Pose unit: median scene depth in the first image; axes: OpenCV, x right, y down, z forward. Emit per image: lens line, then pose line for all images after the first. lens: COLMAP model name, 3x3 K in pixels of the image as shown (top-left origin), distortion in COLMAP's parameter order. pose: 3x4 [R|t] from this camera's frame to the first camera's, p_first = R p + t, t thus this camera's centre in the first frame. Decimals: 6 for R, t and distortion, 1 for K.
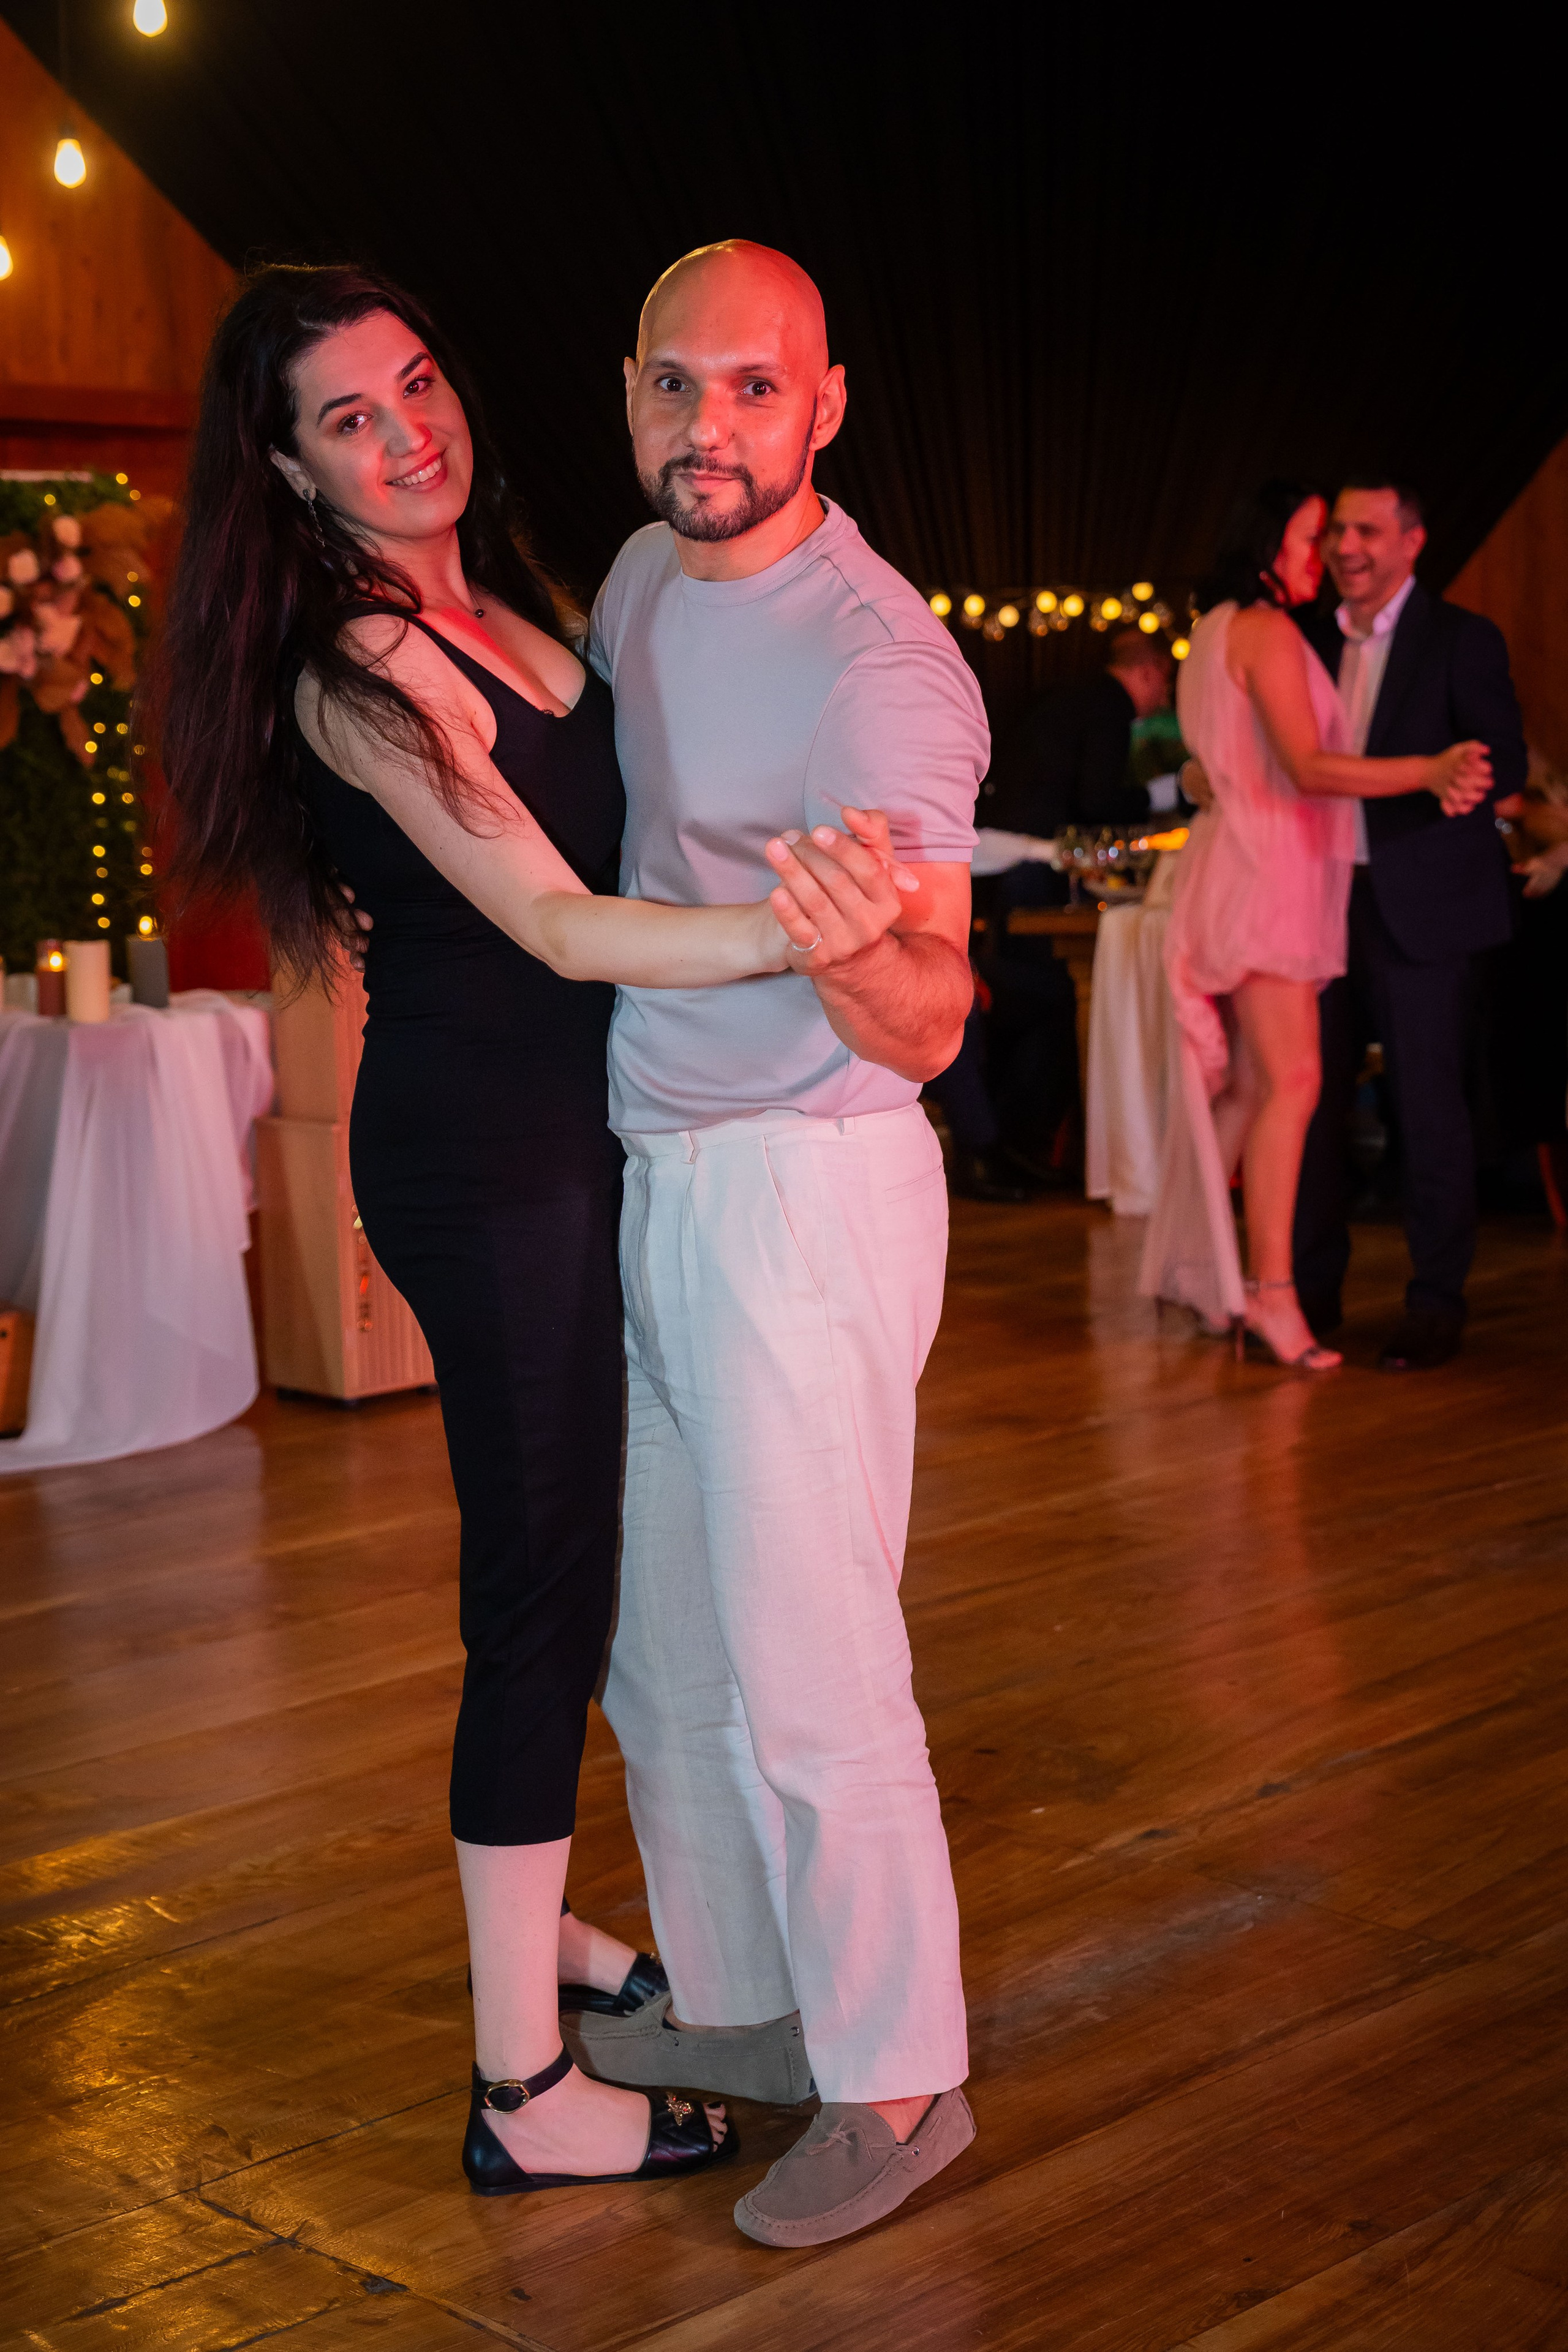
lens RADIAL K [[3585.5, 0, 858.4], [0, 3585.5, 1153.0], [0, 0, 1]] dist [-0.000685, 0.000000]
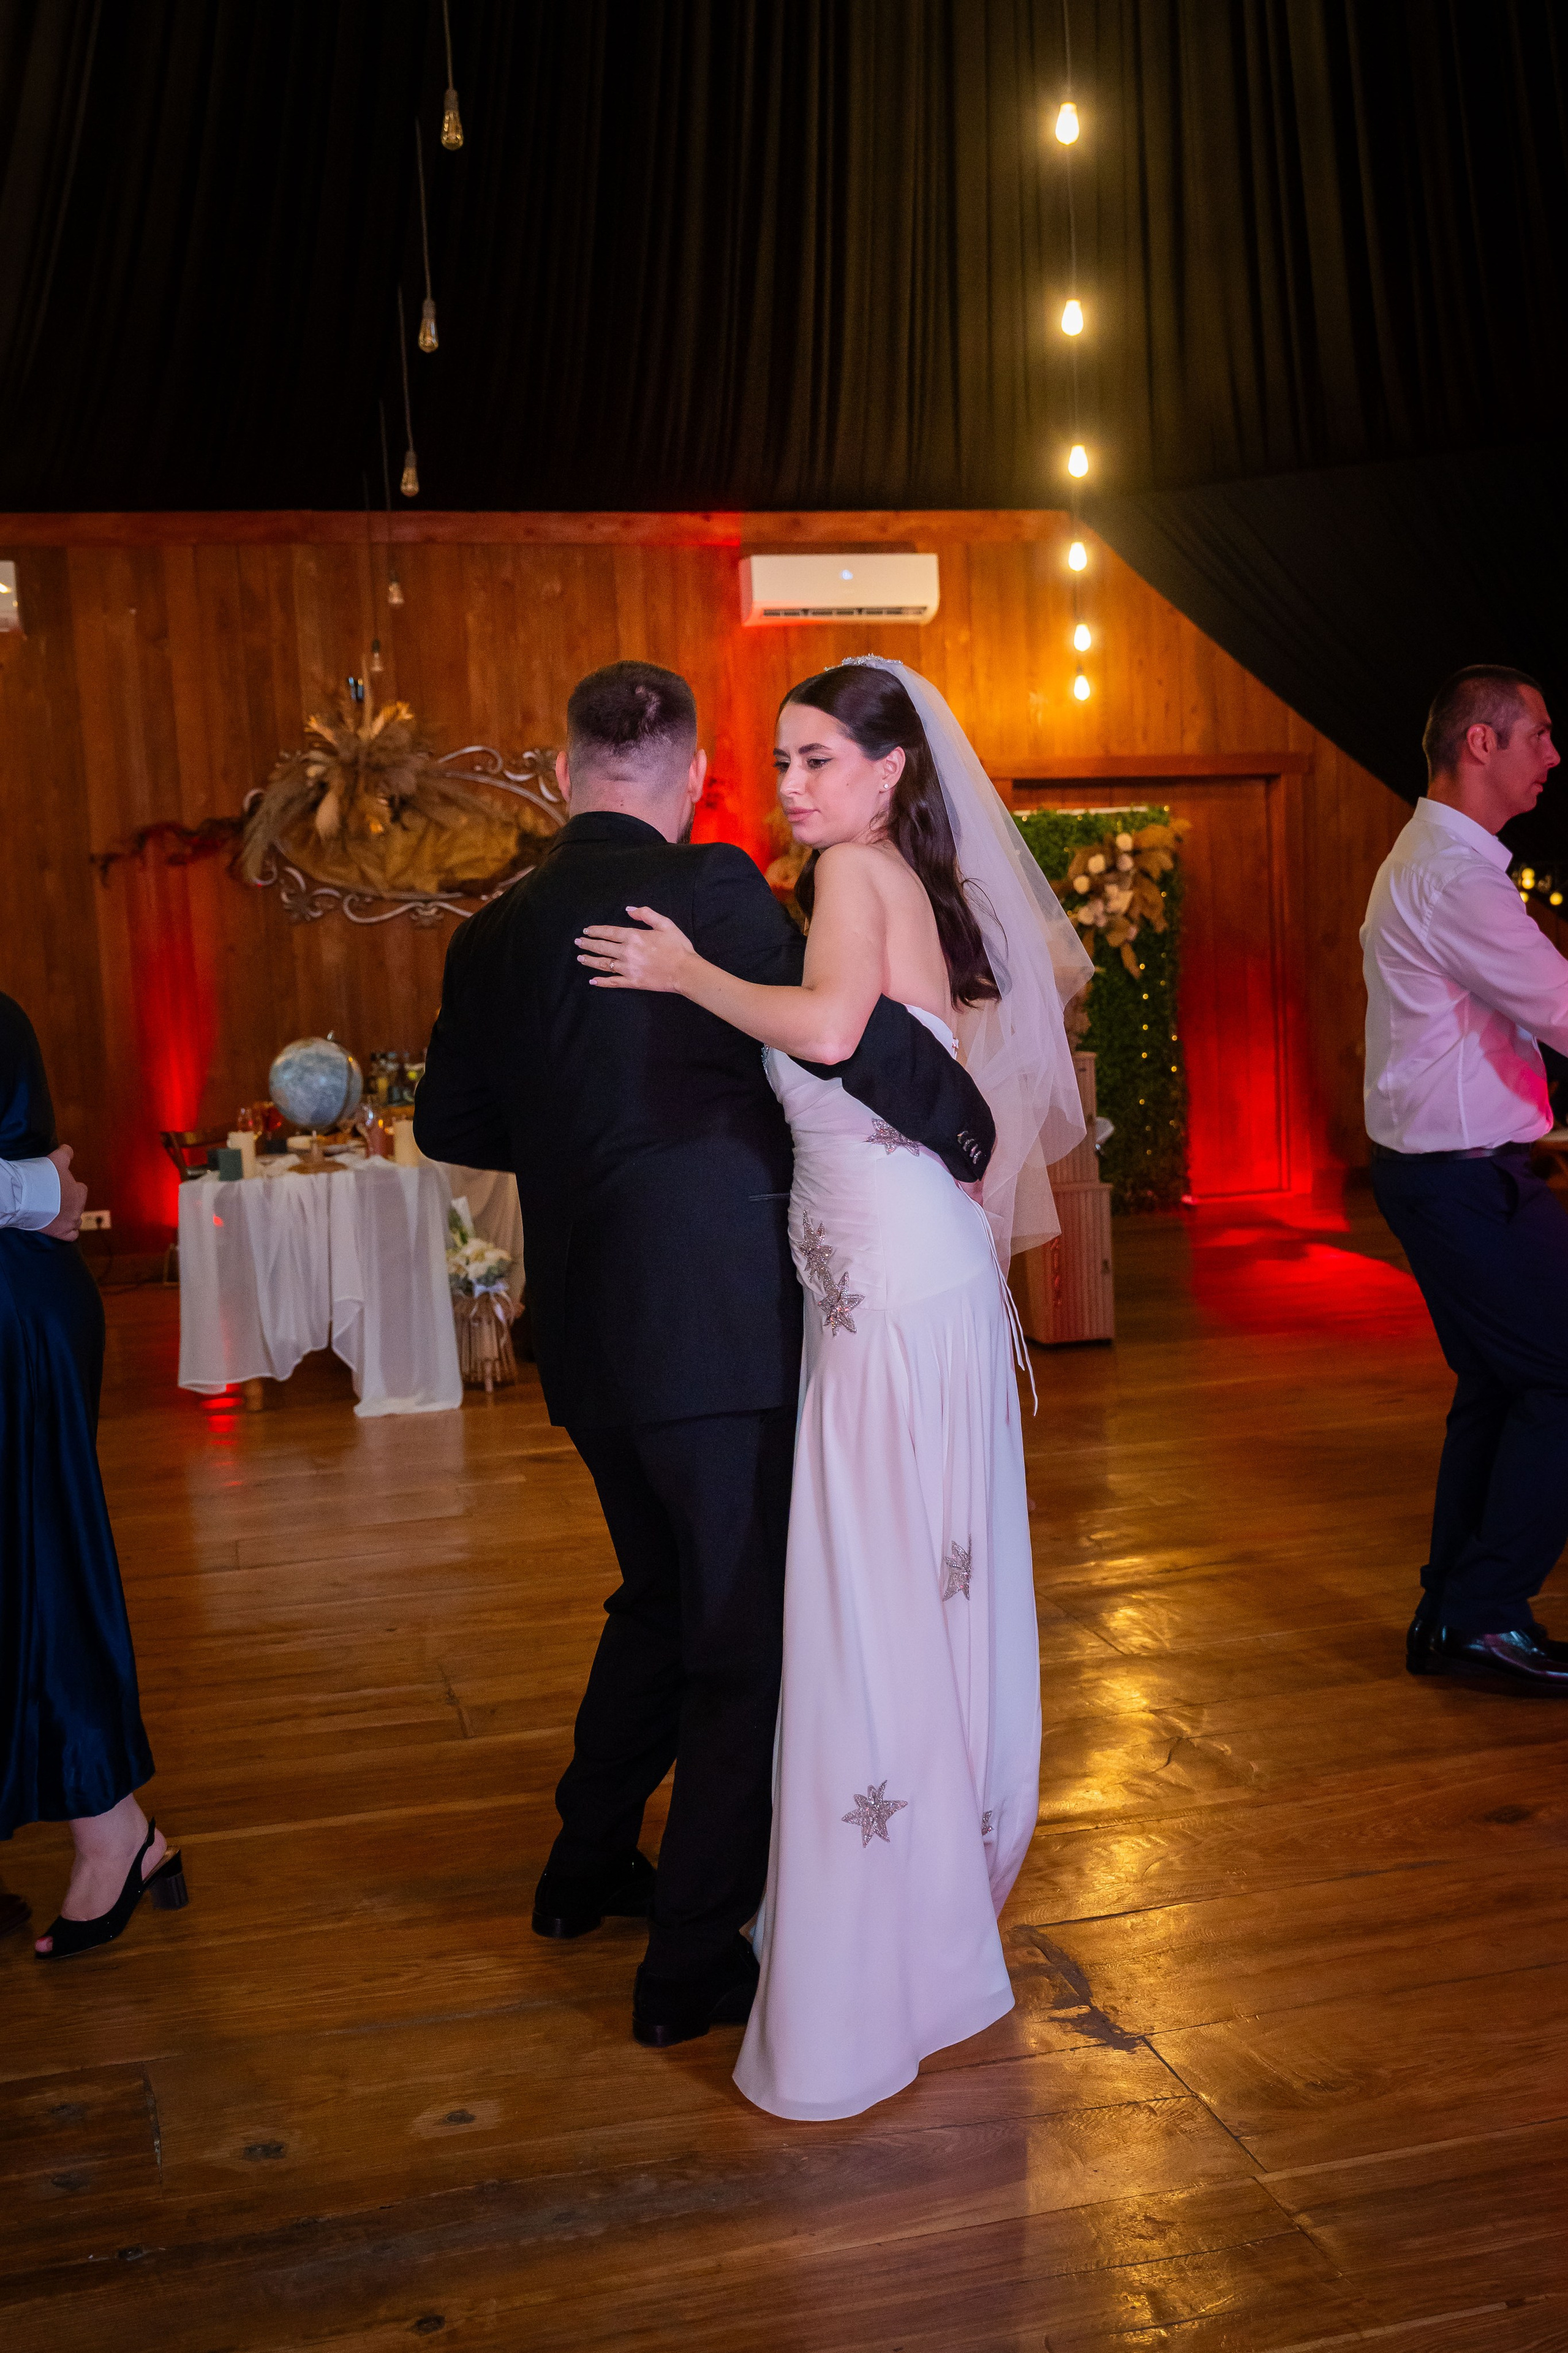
lens RADIAL K [[2262.4, 0, 776.5], [0, 2262.4, 1227.4], [0, 0, 1]] dist [-0.010469, 0.000000]
pose [[0.868479, 0.042325, -0.493917, 0.179149], [-0.037247, 0.999103, 0.020122, -0.003549], [0.494325, 0.000921, 0.869276, -0.029260]]
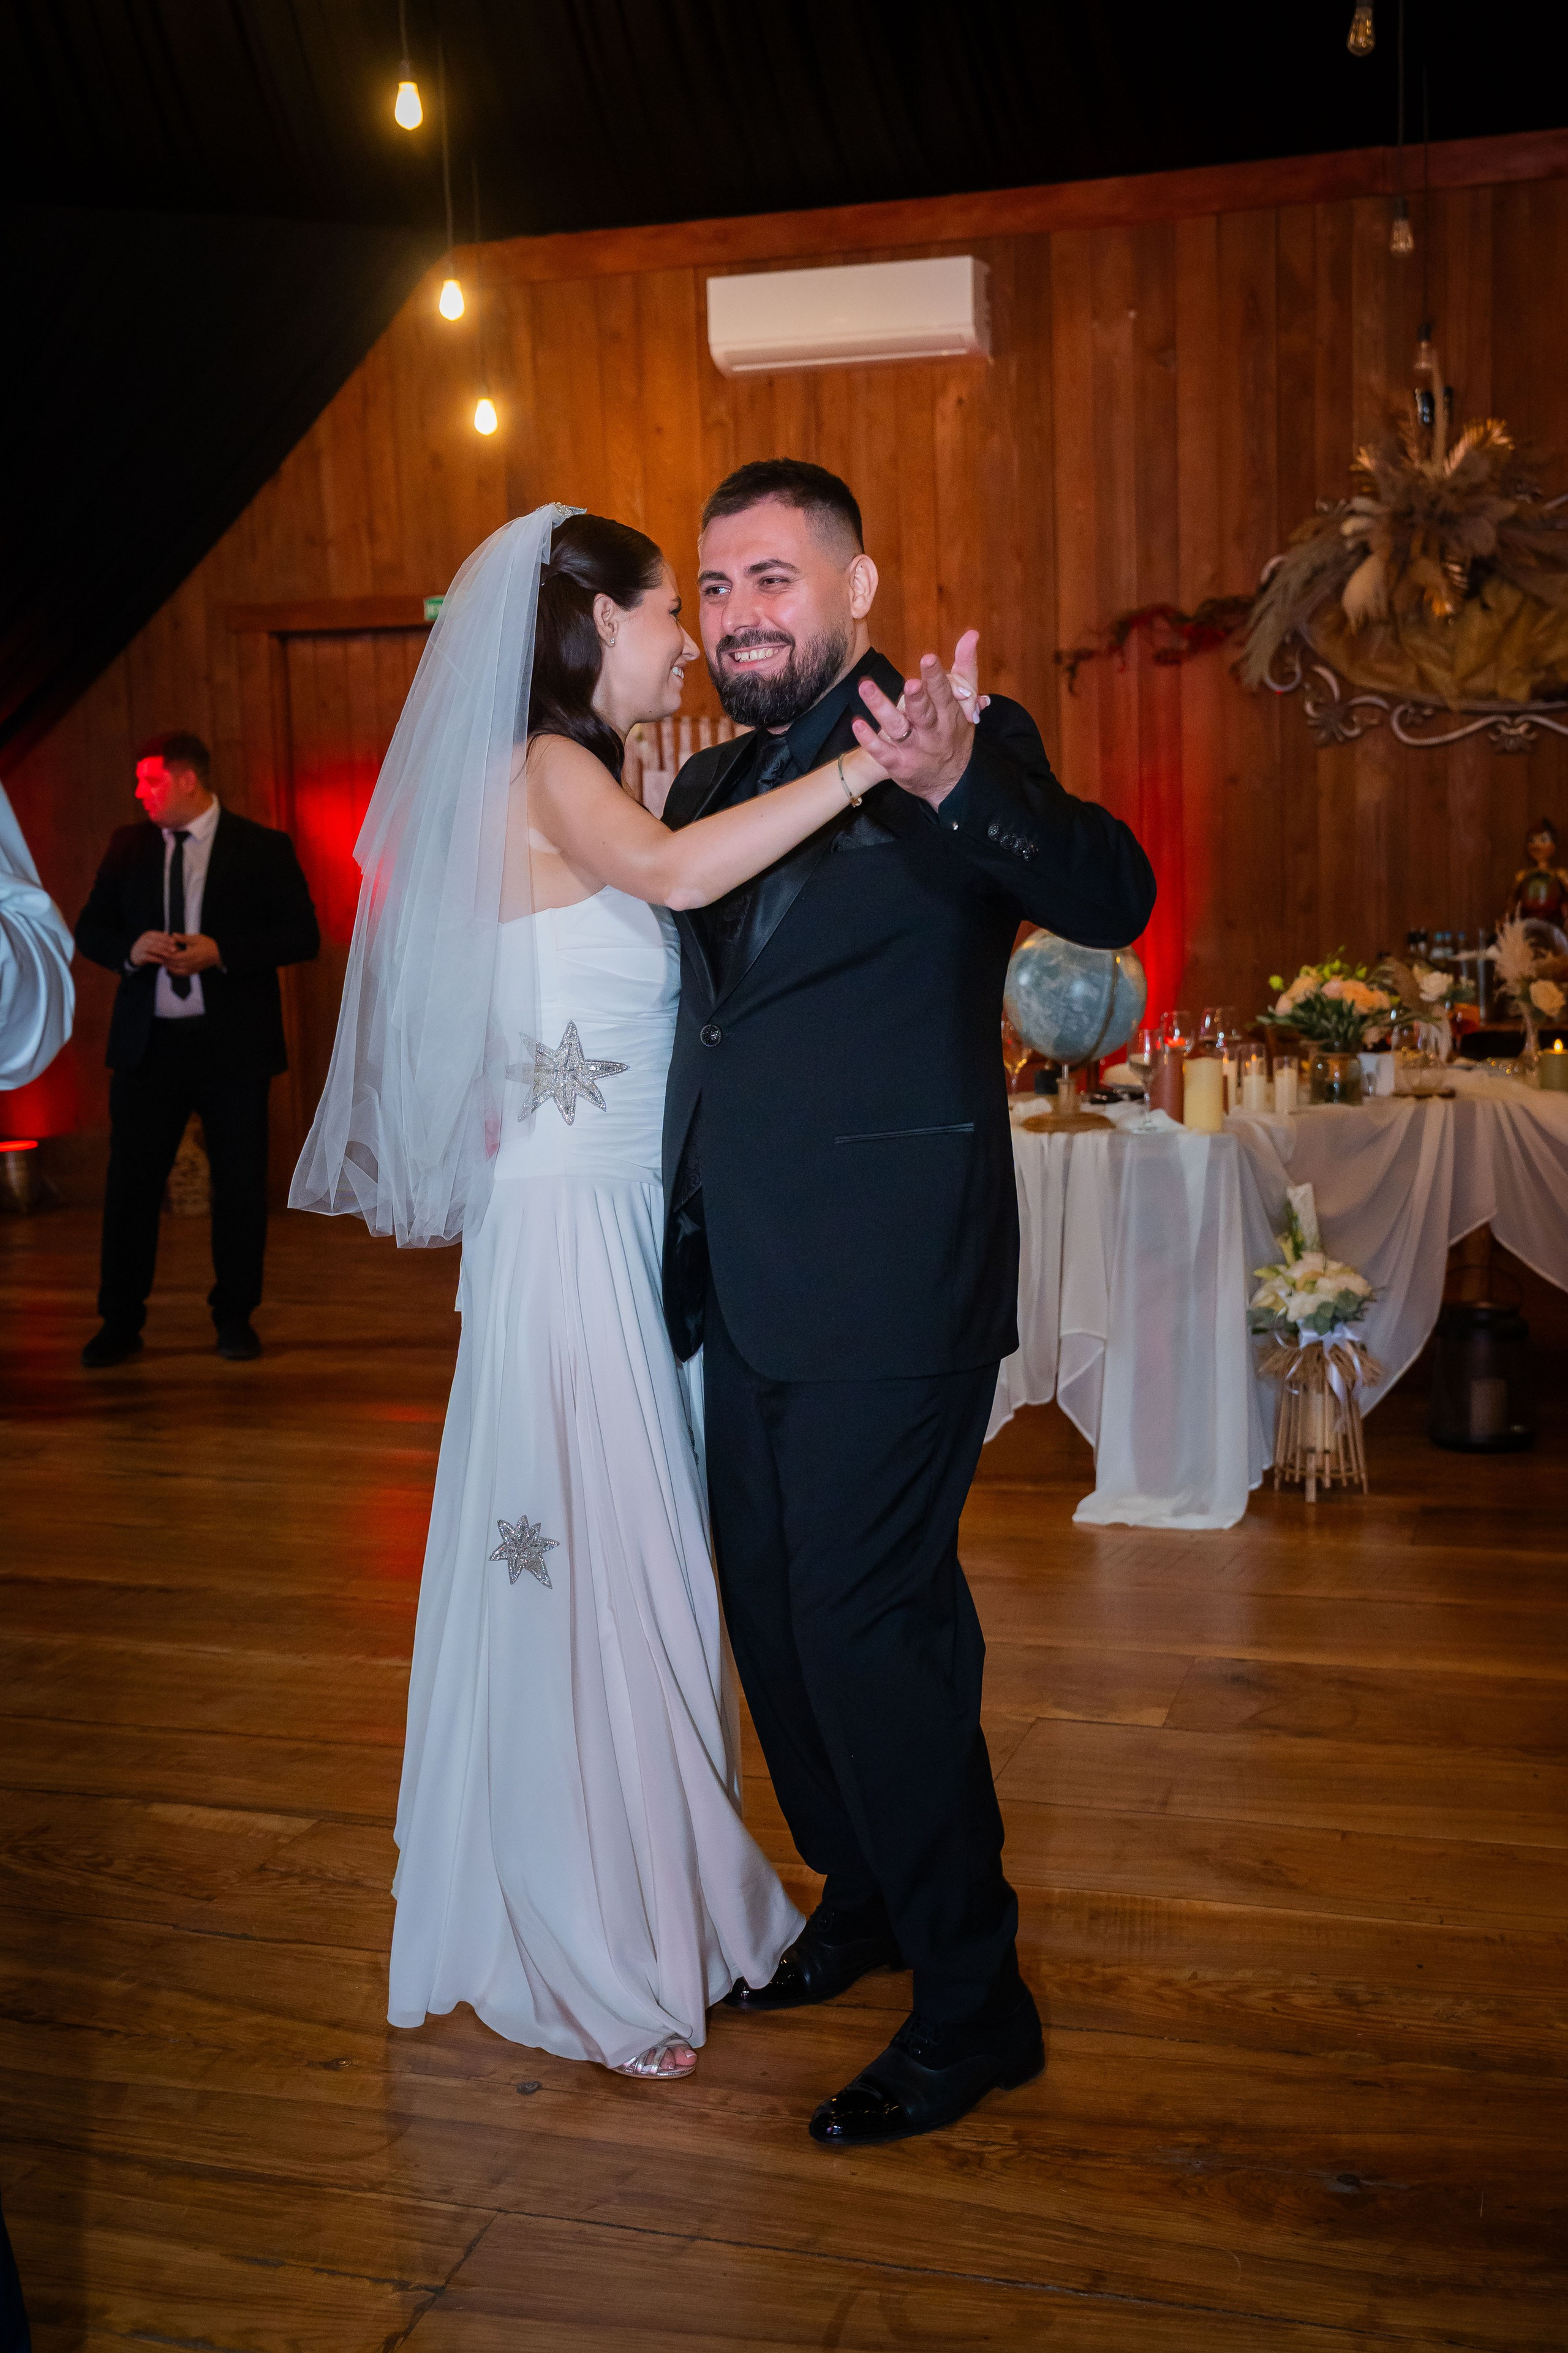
lens RADIAL K [[2619.7, 0, 766.7], [0, 2619.7, 1189.4], [0, 0, 1]] dist [0.016965, 0.000000]
pose [[0.493692, 0.123527, -0.860819, 0.136042], [-0.094308, 0.991627, 0.088211, -0.027629], [0.864508, 0.037633, 0.501208, 0.175439]]
